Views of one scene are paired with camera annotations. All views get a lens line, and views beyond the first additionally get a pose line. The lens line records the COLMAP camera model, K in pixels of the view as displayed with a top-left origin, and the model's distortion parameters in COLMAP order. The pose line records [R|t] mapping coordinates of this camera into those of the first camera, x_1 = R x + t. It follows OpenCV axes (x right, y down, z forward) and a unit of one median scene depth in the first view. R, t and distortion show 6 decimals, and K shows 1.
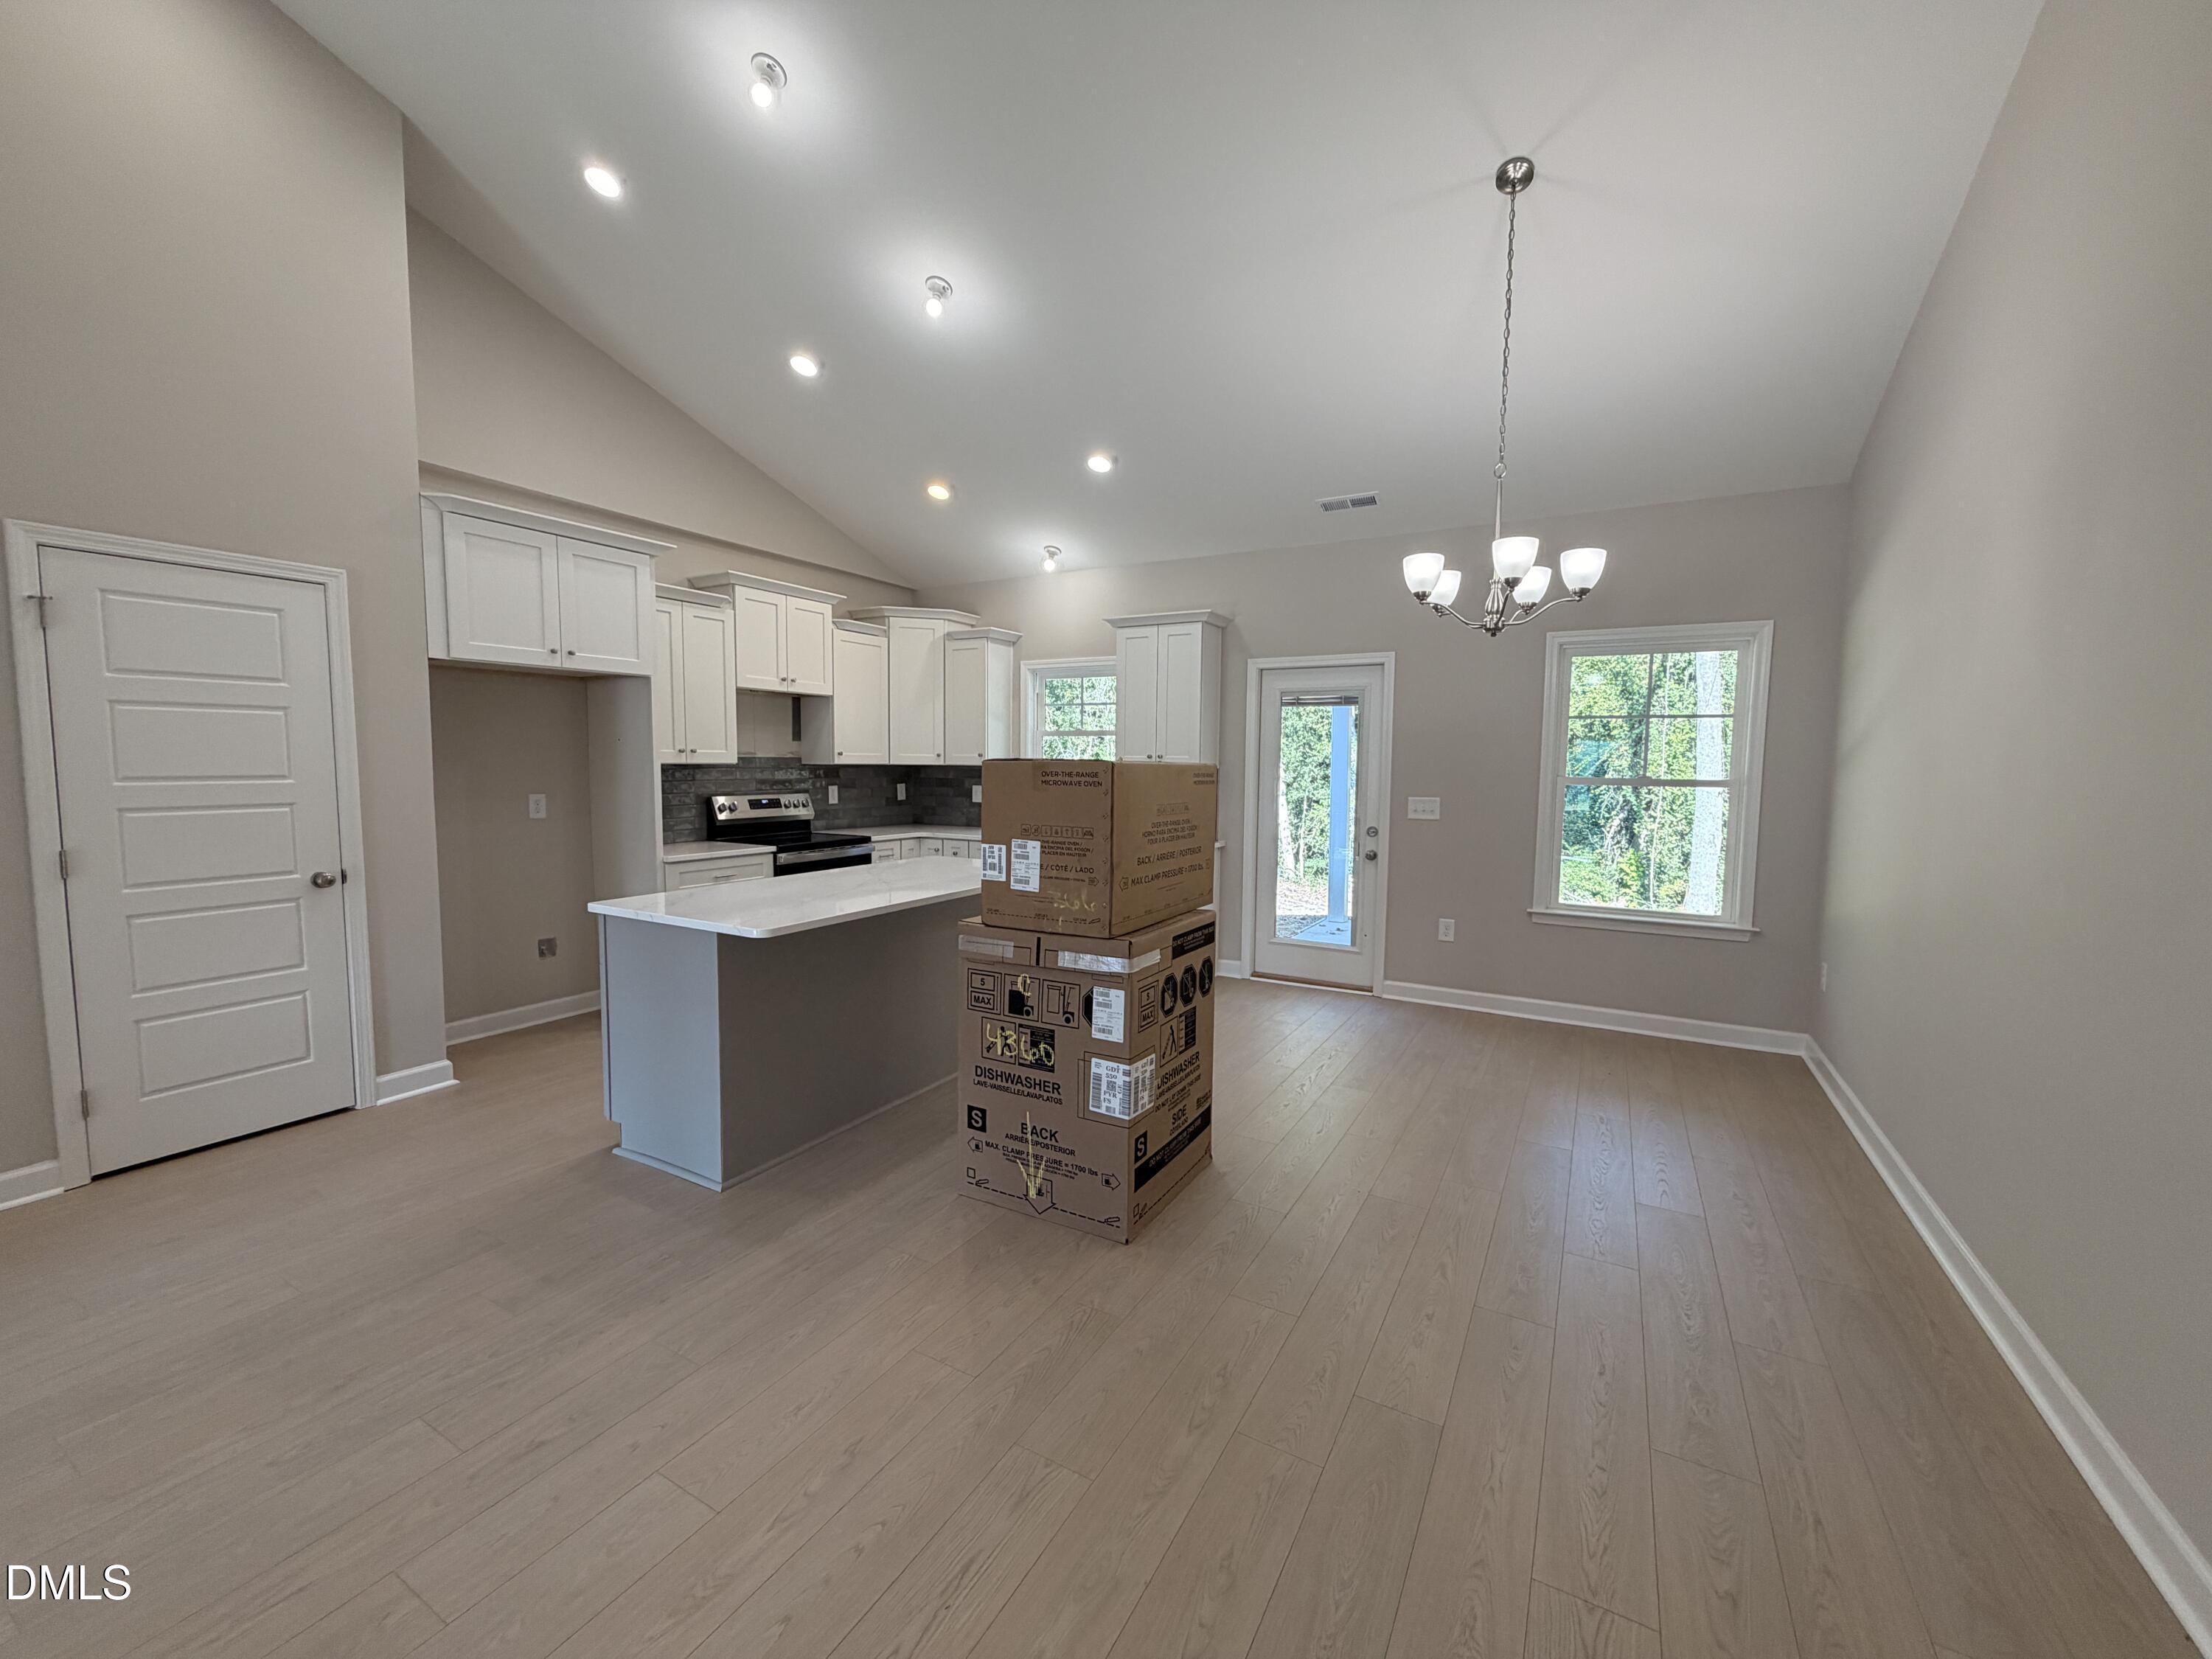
lens RADIAL K [[878.1, 0, 1116.2], [0, 878.1, 829.0], [0, 0, 1]] dist [-0.000507, -0.000241]
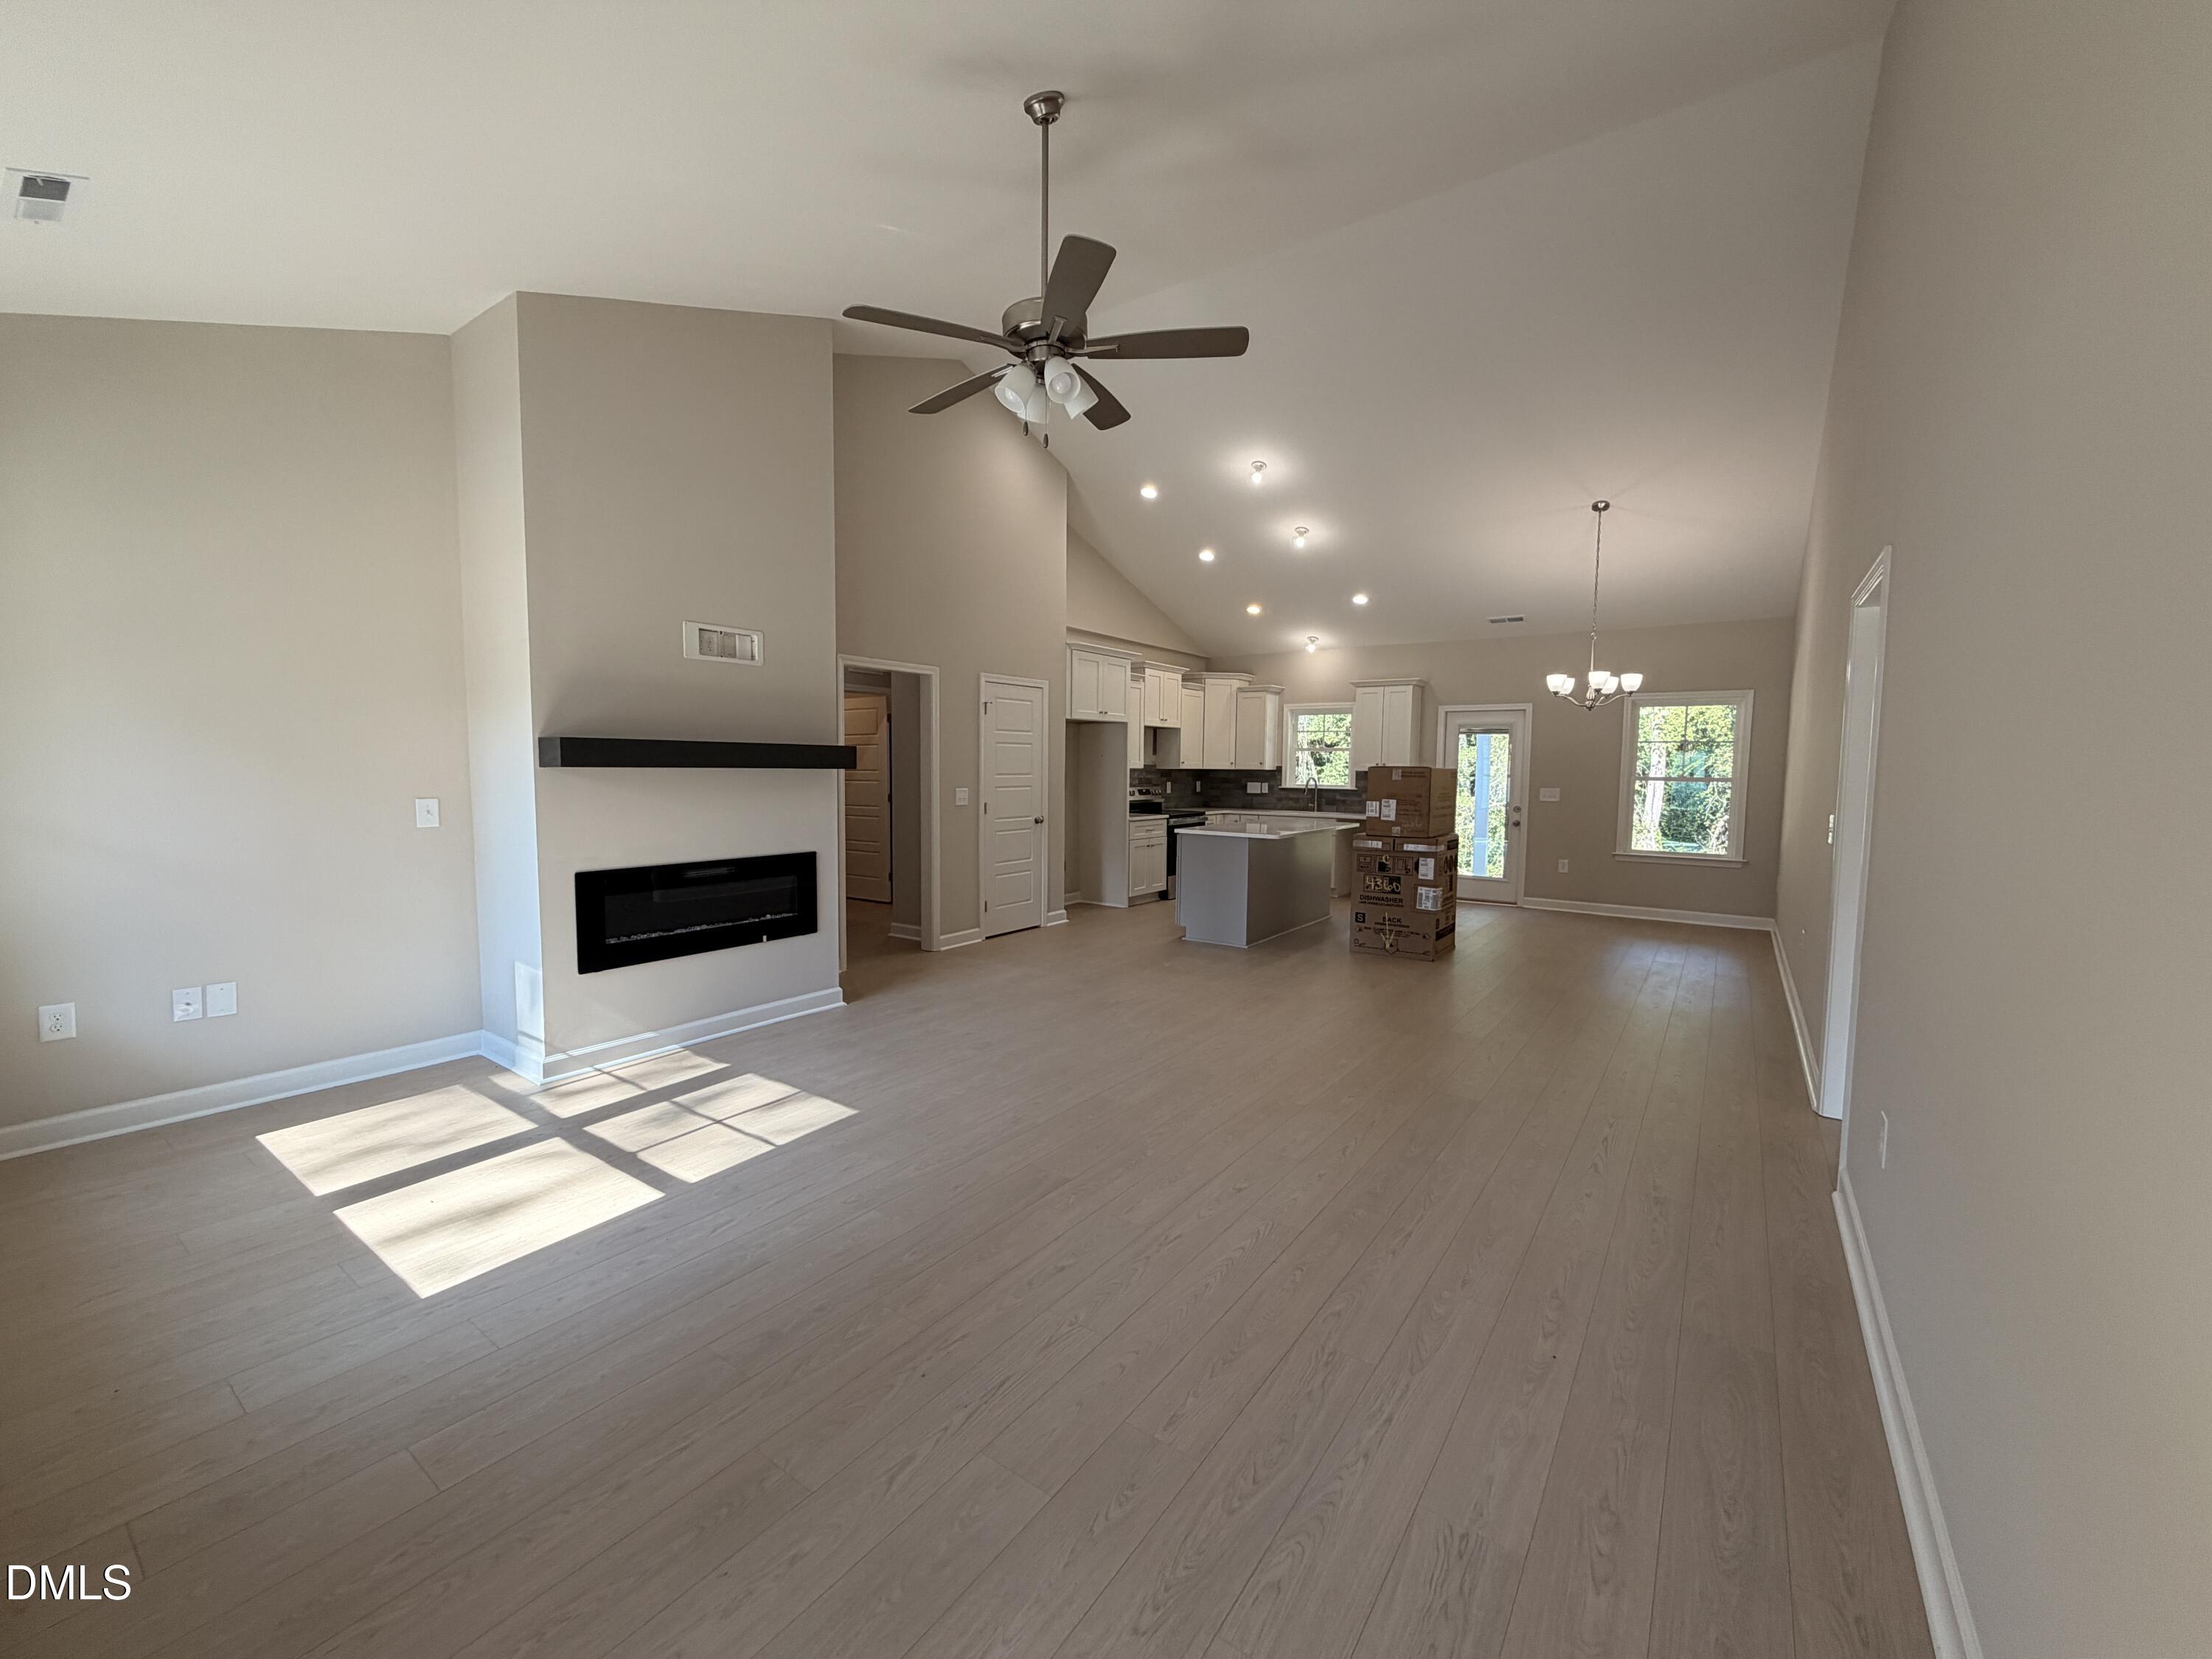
lens RADIAL K [[878.1, 0, 1116.2], [0, 878.1, 829.0], [0, 0, 1]] dist [-0.000507, -0.000241]
pose [[0.994865, 0.007872, -0.100907, -0.376534], [-0.008464, 0.999949, -0.005439, 0.070377], [0.100859, 0.006265, 0.994881, -0.933898]]
